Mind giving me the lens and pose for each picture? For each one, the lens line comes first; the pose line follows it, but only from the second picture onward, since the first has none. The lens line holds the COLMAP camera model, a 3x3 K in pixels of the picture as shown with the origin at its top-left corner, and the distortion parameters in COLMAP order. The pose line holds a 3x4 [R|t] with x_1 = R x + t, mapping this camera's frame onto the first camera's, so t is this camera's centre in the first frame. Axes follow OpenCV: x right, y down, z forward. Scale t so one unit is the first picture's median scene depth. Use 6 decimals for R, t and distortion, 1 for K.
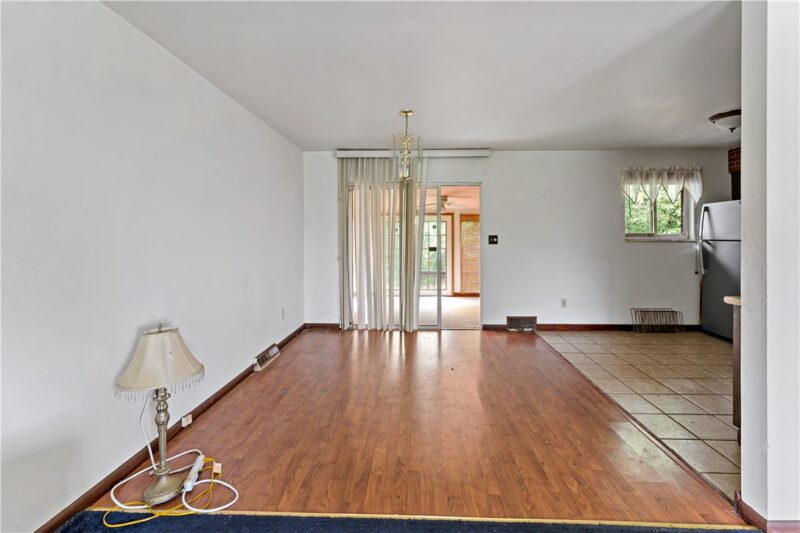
lens RADIAL K [[322.9, 0, 394.4], [0, 322.9, 233.1], [0, 0, 1]] dist [0.000442, 0.001353]
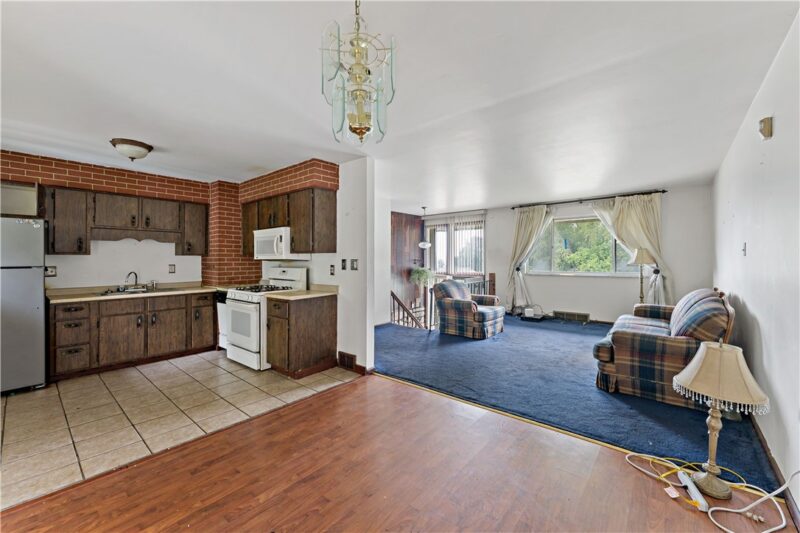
lens RADIAL K [[322.9, 0, 399.7], [0, 322.9, 262.9], [0, 0, 1]] dist [0.000442, 0.001353]
pose [[-0.770684, -0.005300, 0.637195, -0.185732], [0.003634, 0.999913, 0.012713, 0.001877], [-0.637207, 0.012113, -0.770597, 0.808506]]
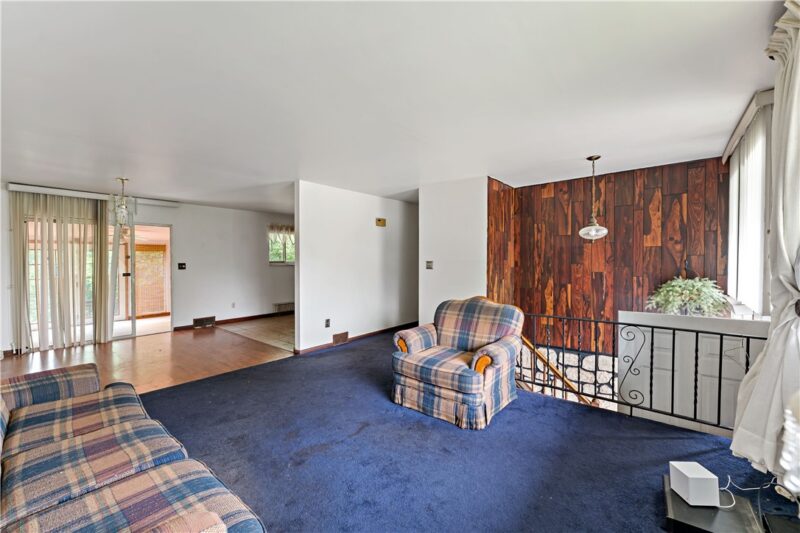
lens RADIAL K [[322.9, 0, 396.5], [0, 322.9, 262.2], [0, 0, 1]] dist [0.000442, 0.001353]
pose [[0.632217, -0.008486, 0.774745, -0.199073], [0.006623, 0.999963, 0.005548, 0.000792], [-0.774763, 0.001624, 0.632250, -0.631509]]
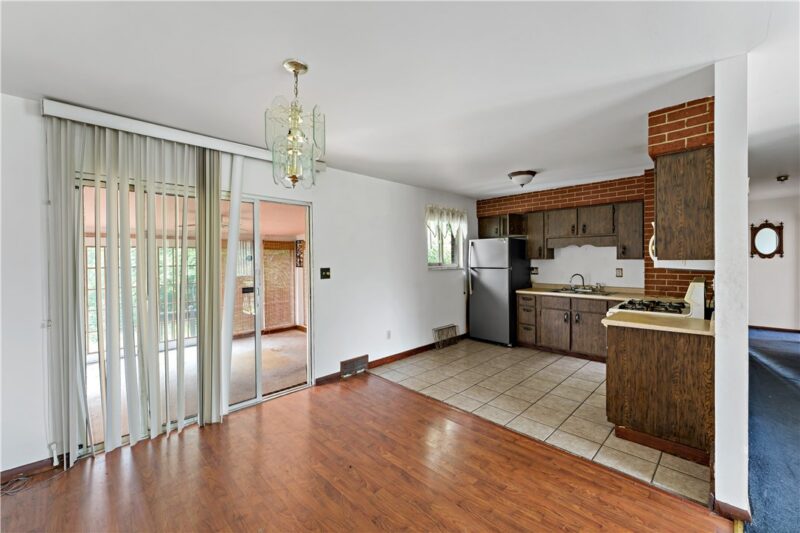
lens RADIAL K [[322.9, 0, 402.8], [0, 322.9, 260.5], [0, 0, 1]] dist [0.000442, 0.001353]
pose [[0.691298, -0.009706, 0.722505, -0.158359], [0.006447, 0.999953, 0.007264, -0.017644], [-0.722541, -0.000364, 0.691328, 0.286109]]
